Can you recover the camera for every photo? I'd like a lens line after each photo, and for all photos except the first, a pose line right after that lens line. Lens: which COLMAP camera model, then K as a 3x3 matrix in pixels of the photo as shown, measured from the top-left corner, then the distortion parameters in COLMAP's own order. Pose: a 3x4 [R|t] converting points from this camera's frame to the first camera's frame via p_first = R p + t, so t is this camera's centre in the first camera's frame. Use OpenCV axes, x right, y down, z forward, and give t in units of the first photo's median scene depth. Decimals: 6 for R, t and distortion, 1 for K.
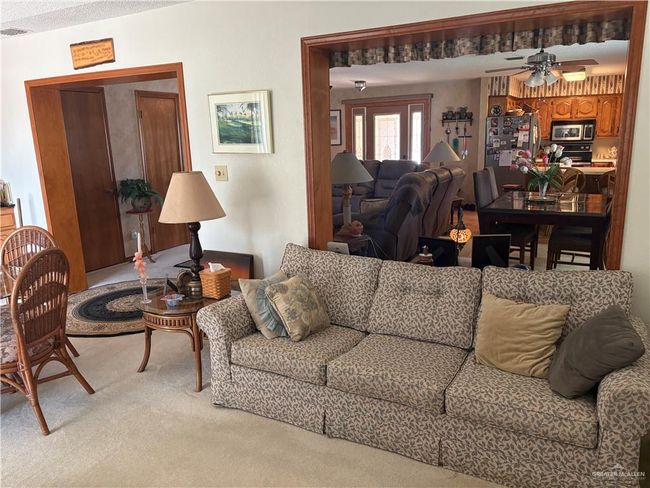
lens RADIAL K [[494.8, 0, 325.0], [0, 494.8, 245.8], [0, 0, 1]] dist [0.005375, 0.000552]
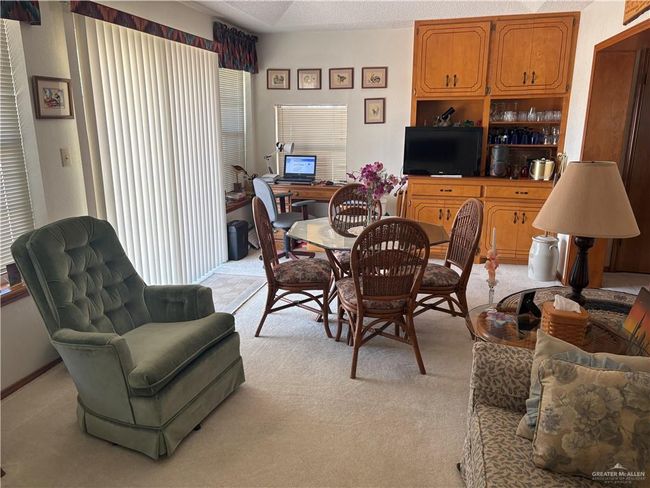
lens RADIAL K [[494.8, 0, 325.5], [0, 494.8, 241.9], [0, 0, 1]] dist [0.005375, 0.000552]
pose [[0.211148, 0.261522, -0.941819, 0.341192], [-0.215704, 0.952255, 0.216061, -0.119628], [0.953356, 0.157533, 0.257478, 0.522791]]
